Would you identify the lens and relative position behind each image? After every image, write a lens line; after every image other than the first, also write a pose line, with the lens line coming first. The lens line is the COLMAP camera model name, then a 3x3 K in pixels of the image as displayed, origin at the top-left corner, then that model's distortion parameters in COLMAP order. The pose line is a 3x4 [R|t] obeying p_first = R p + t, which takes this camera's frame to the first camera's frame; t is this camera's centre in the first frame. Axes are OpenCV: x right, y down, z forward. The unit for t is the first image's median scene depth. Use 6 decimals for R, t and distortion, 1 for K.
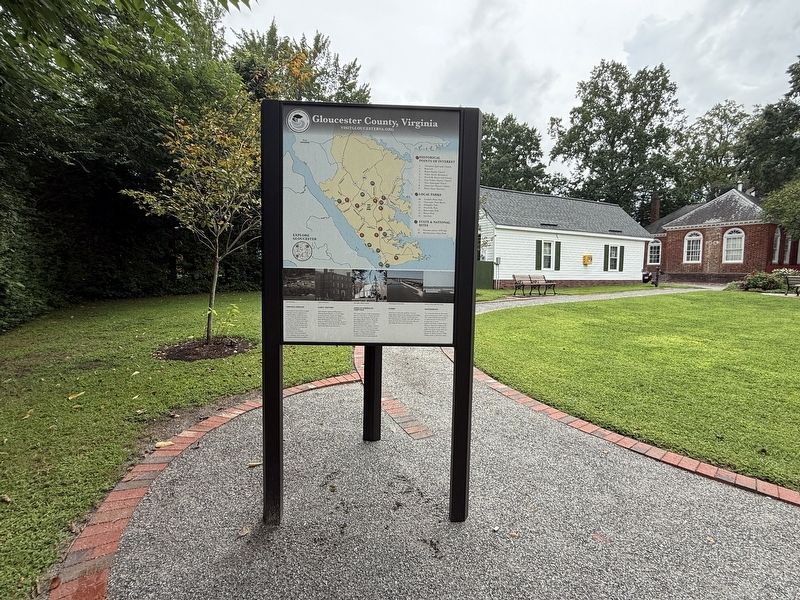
lens RADIAL K [[374.3, 0, 402.5], [0, 374.3, 299.8], [0, 0, 1]] dist [0.000619, 0.000764]
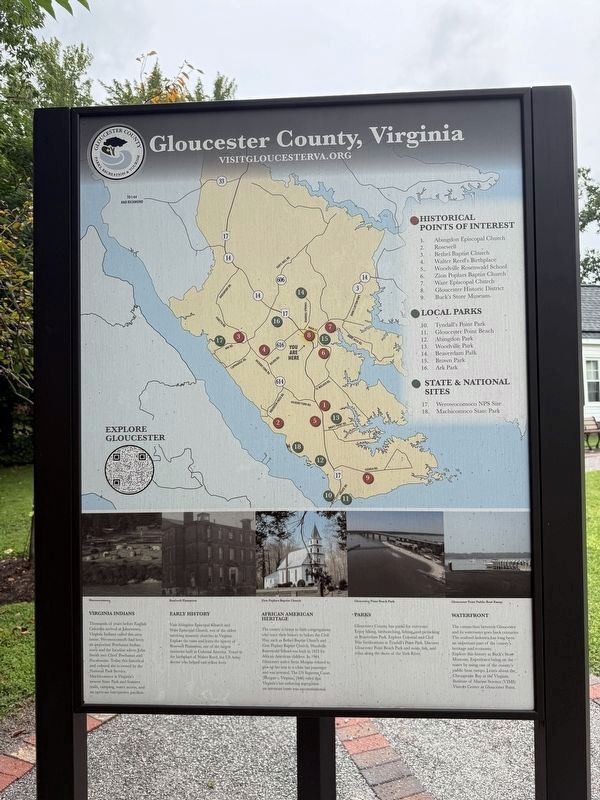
lens RADIAL K [[556.9, 0, 298.4], [0, 556.9, 401.0], [0, 0, 1]] dist [0.032048, -0.028953]
pose [[0.994794, -0.036547, -0.095123, -0.031188], [0.027880, 0.995470, -0.090894, -0.141950], [0.098014, 0.087769, 0.991307, 0.422129]]
